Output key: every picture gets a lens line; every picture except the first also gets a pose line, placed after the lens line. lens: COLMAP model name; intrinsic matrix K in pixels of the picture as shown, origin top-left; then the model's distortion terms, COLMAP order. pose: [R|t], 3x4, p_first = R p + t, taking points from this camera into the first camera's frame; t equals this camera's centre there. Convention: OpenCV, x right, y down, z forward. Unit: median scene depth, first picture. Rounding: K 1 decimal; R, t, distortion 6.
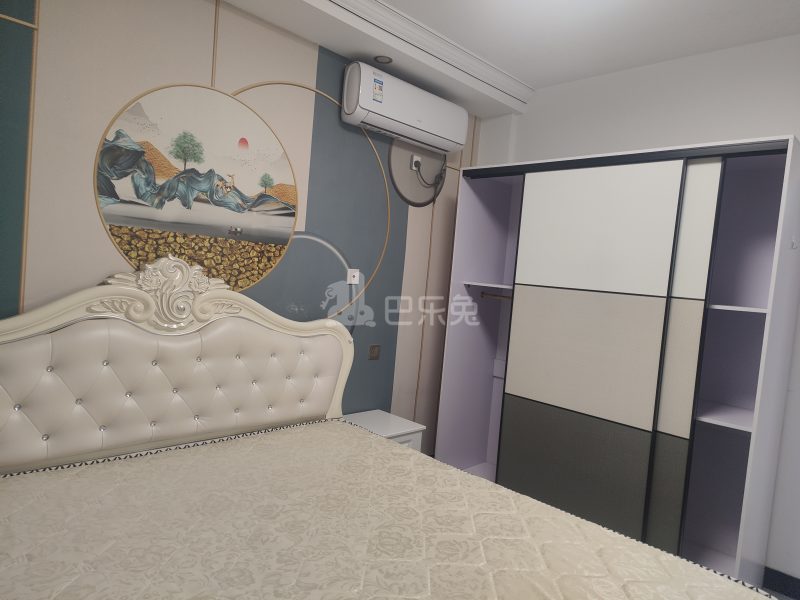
lens RADIAL K [[529.5, 0, 397.7], [0, 529.5, 299.7], [0, 0, 1]] dist [0.087261, -0.059231]
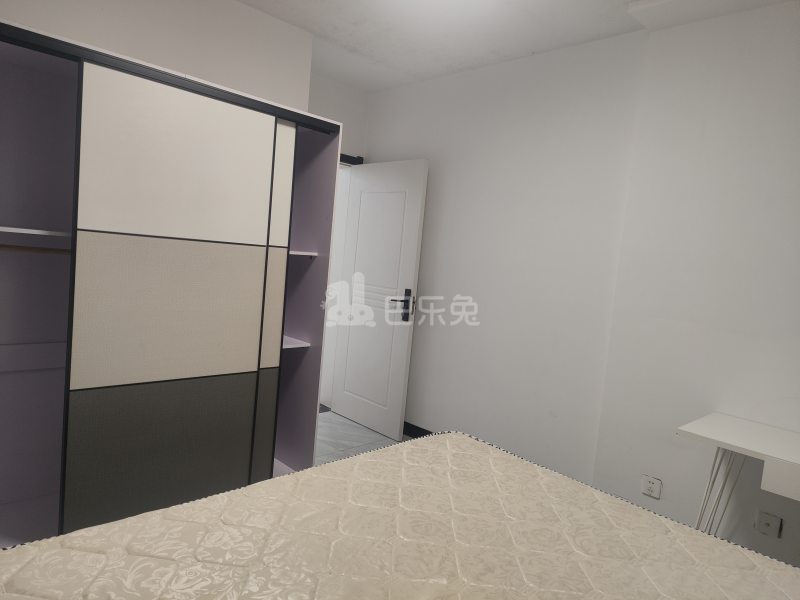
lens RADIAL K [[529.5, 0, 397.7], [0, 529.5, 299.7], [0, 0, 1]] dist [0.087261, -0.059231]
pose [[0.029636, -0.169952, 0.985007, -0.567124], [-0.033507, 0.984717, 0.170910, -0.090925], [-0.998999, -0.038069, 0.023489, 0.715661]]
